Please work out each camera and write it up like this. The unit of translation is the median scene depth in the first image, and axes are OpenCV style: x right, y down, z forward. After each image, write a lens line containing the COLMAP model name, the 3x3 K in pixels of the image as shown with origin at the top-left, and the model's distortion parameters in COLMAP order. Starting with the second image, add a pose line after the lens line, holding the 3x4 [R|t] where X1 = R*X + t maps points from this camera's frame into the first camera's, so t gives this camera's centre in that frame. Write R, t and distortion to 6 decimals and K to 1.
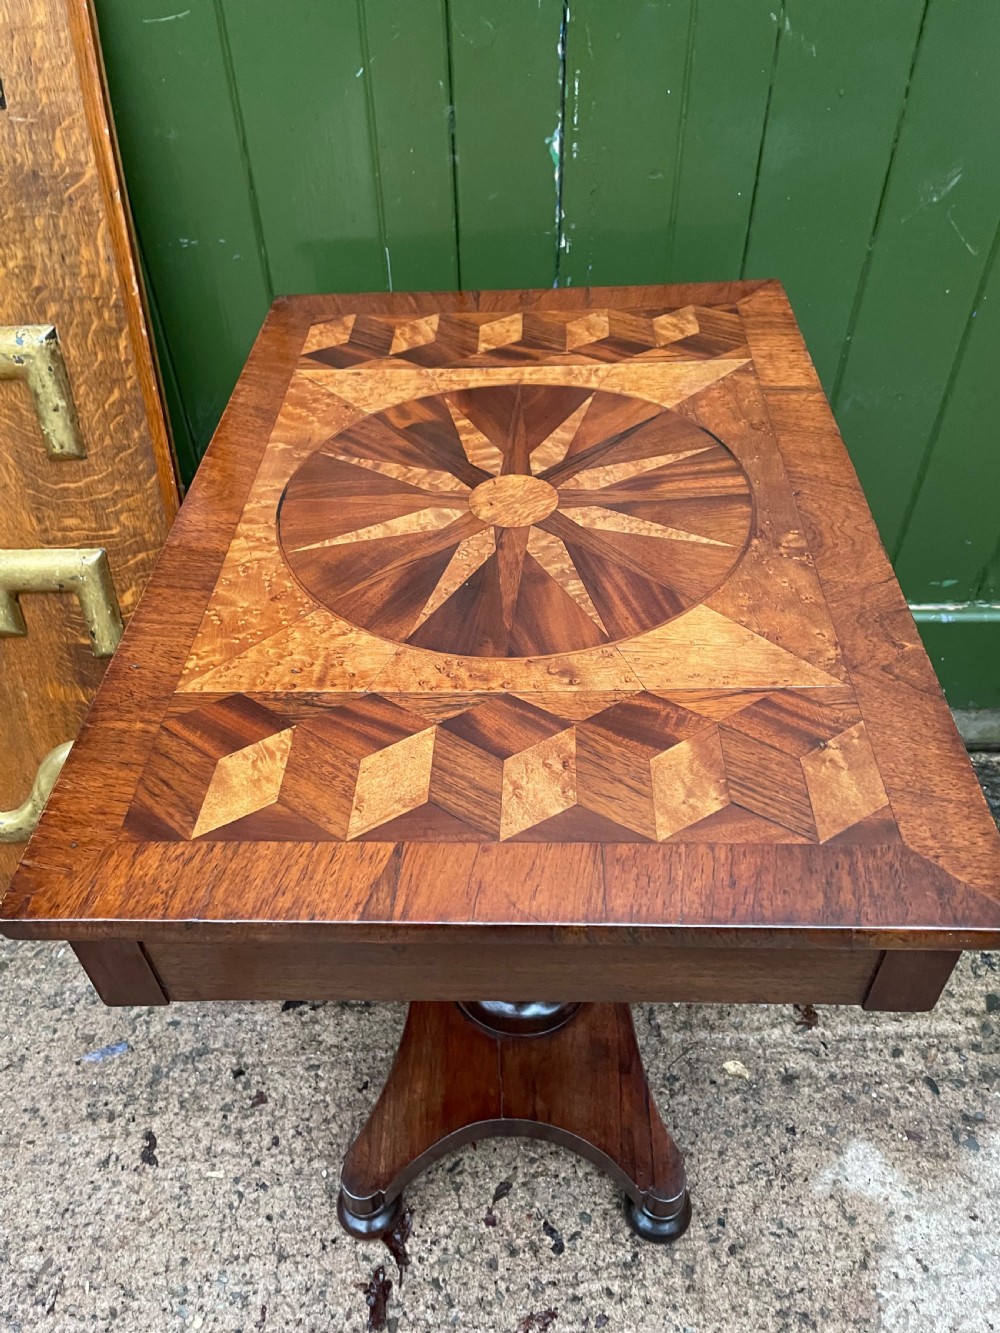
lens RADIAL K [[1011.6, 0, 492.0], [0, 1011.6, 669.5], [0, 0, 1]] dist [0.074794, -0.108585]
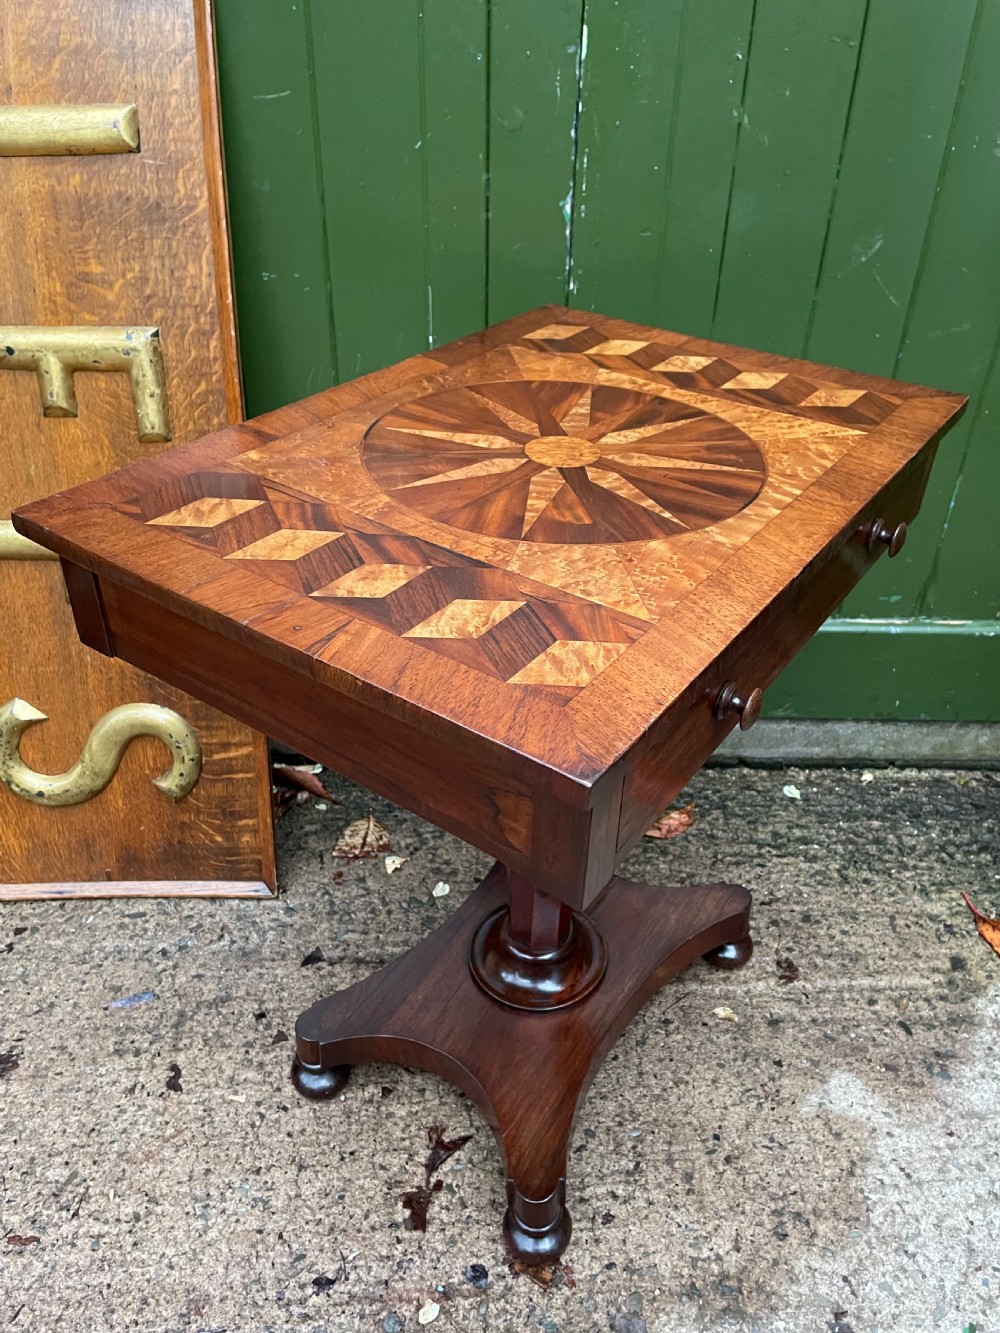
lens RADIAL K [[1011.6, 0, 502.4], [0, 1011.6, 663.4], [0, 0, 1]] dist [0.074794, -0.108585]
pose [[0.999081, 0.020590, 0.037590, -0.048885], [-0.013293, 0.982658, -0.184953, 0.250556], [-0.040746, 0.184283, 0.982028, -0.127699]]
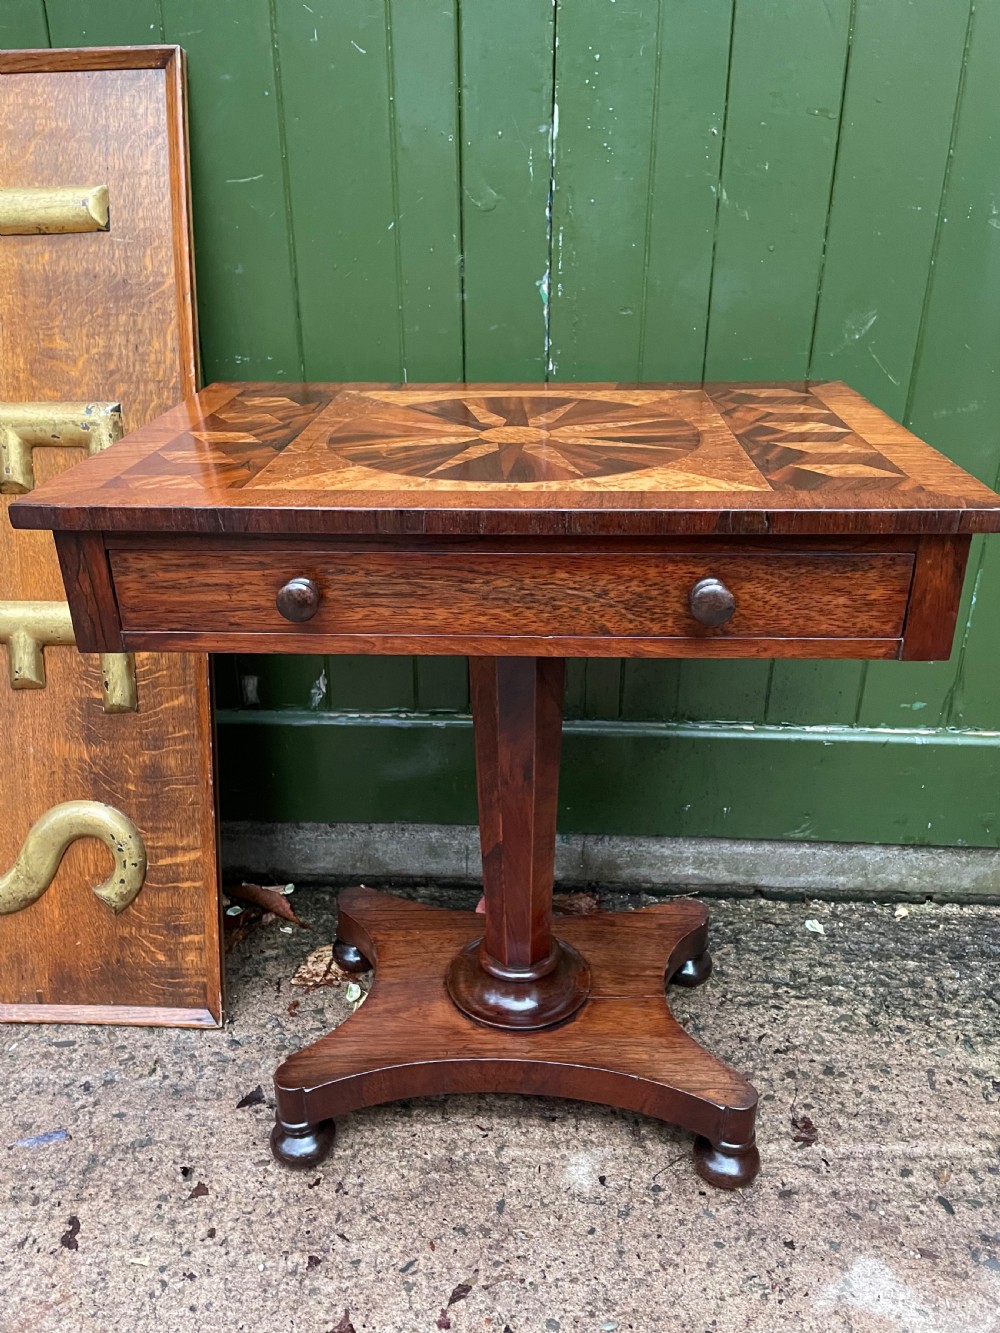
lens RADIAL K [[1011.6, 0, 502.4], [0, 1011.6, 666.5], [0, 0, 1]] dist [0.074794, -0.108585]
pose [[0.999181, 0.034530, -0.021089, 0.046769], [-0.039645, 0.939671, -0.339775, 0.303893], [0.008084, 0.340333, 0.940270, -0.008258]]
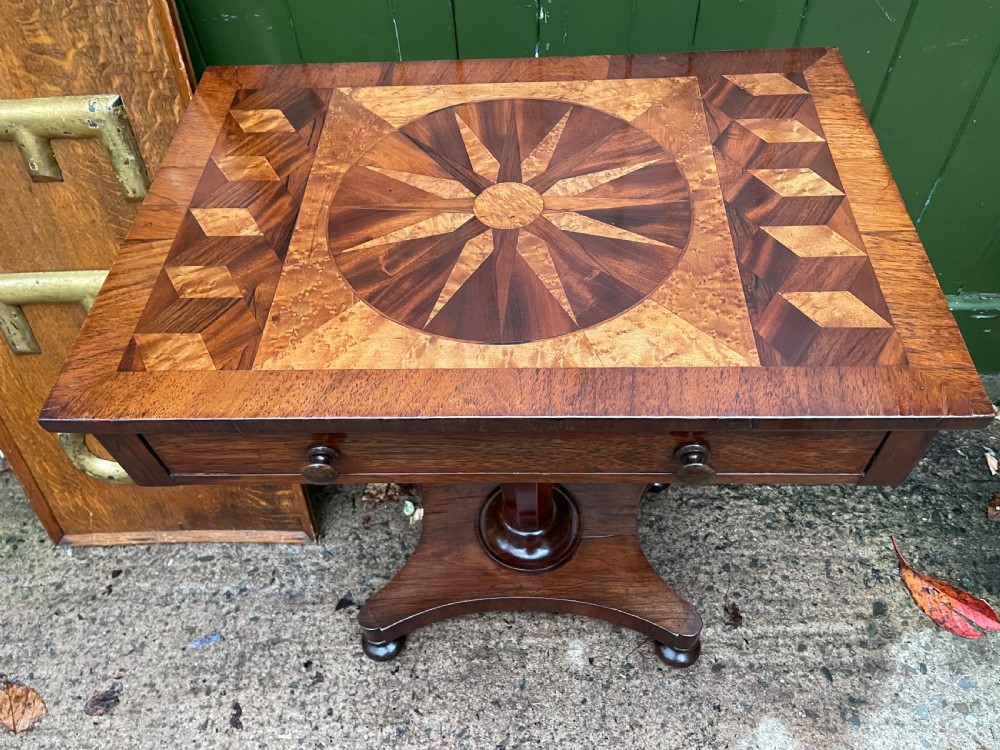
lens RADIAL K [[758.9, 0, 506.6], [0, 758.9, 367.5], [0, 0, 1]] dist [0.074794, -0.108585]
pose [[0.999715, -0.000425, -0.023867, 0.046119], [0.003231, 0.993048, 0.117669, -0.108420], [0.023651, -0.117713, 0.992766, 0.064187]]
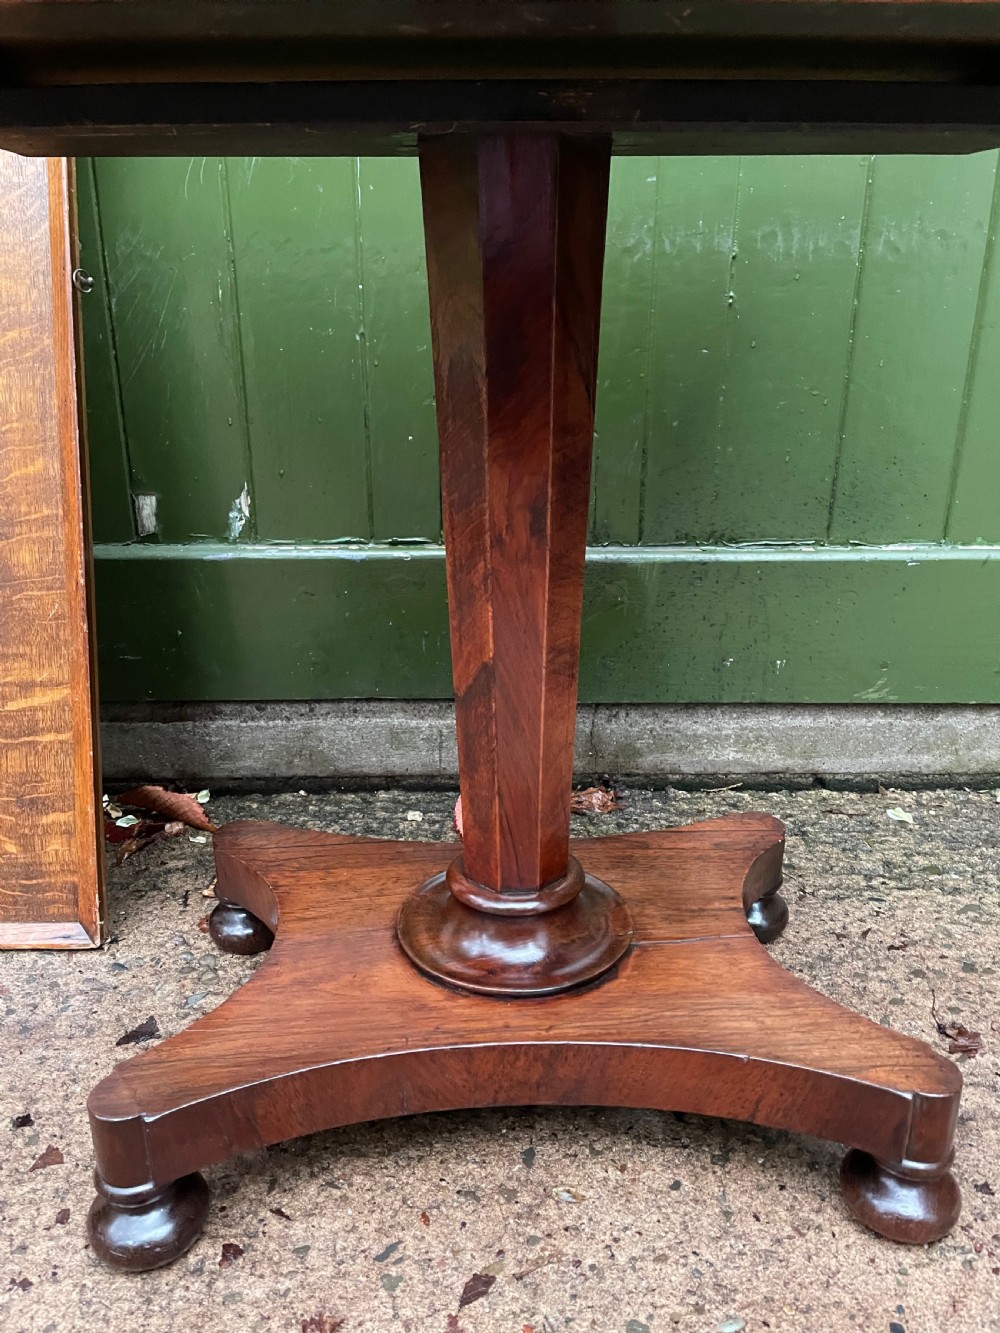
lens RADIAL K [[1011.6, 0, 490.9], [0, 1011.6, 663.2], [0, 0, 1]] dist [0.074794, -0.108585]
pose [[0.999449, 0.011785, 0.031015, -0.002840], [0.002214, 0.909015, -0.416757, 0.439908], [-0.033105, 0.416596, 0.908489, 0.388149]]
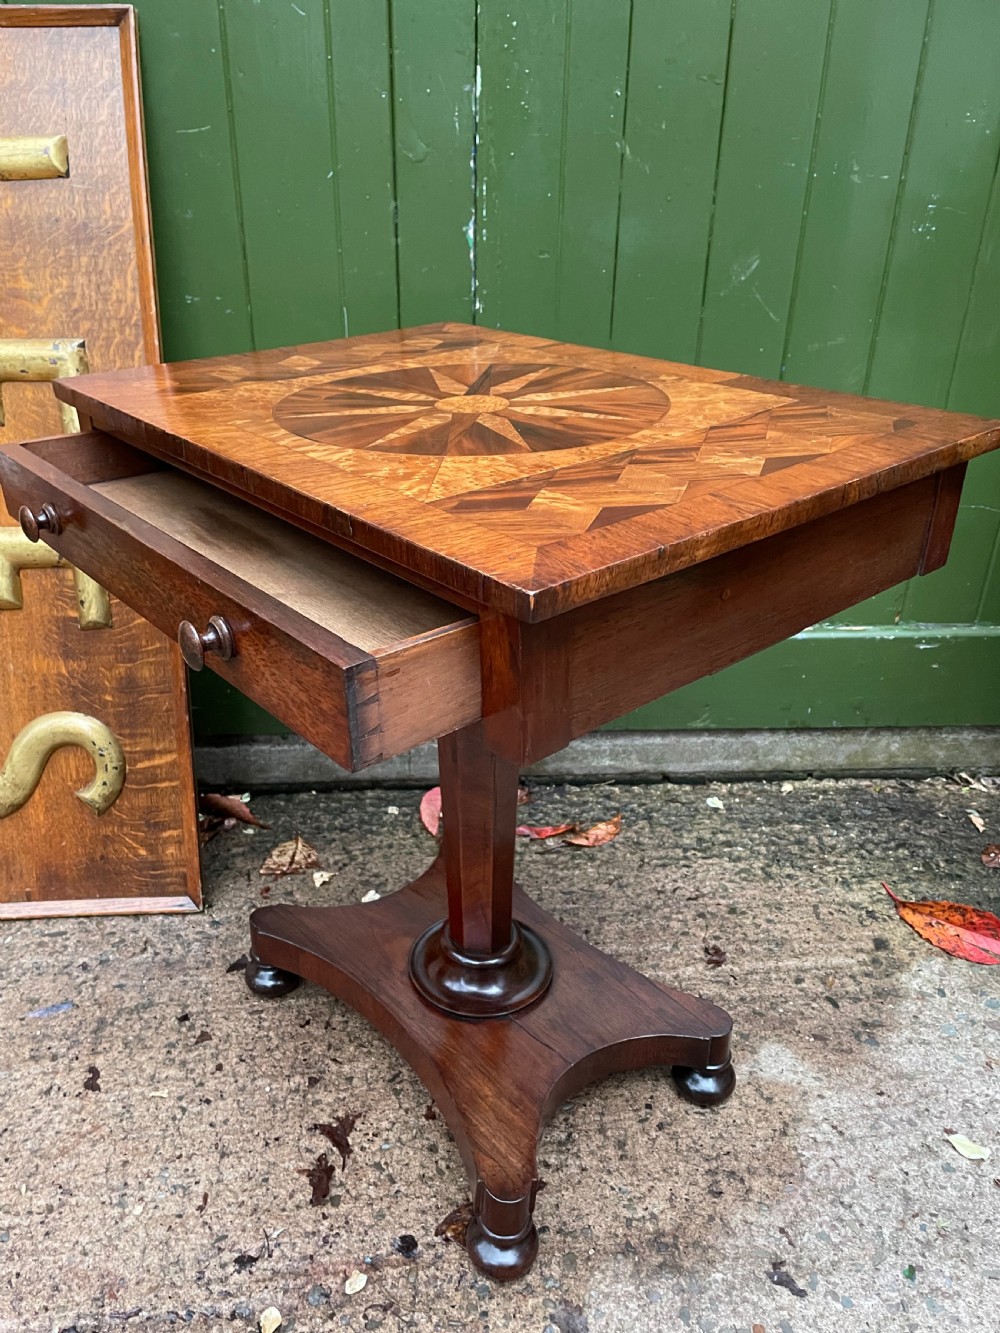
lens RADIAL K [[1011.6, 0, 492.4], [0, 1011.6, 677.5], [0, 0, 1]] dist [0.074794, -0.108585]
pose [[0.996577, -0.003997, 0.082569, -0.022109], [0.028498, 0.954212, -0.297772, 0.419831], [-0.077598, 0.299106, 0.951060, -0.122070]]
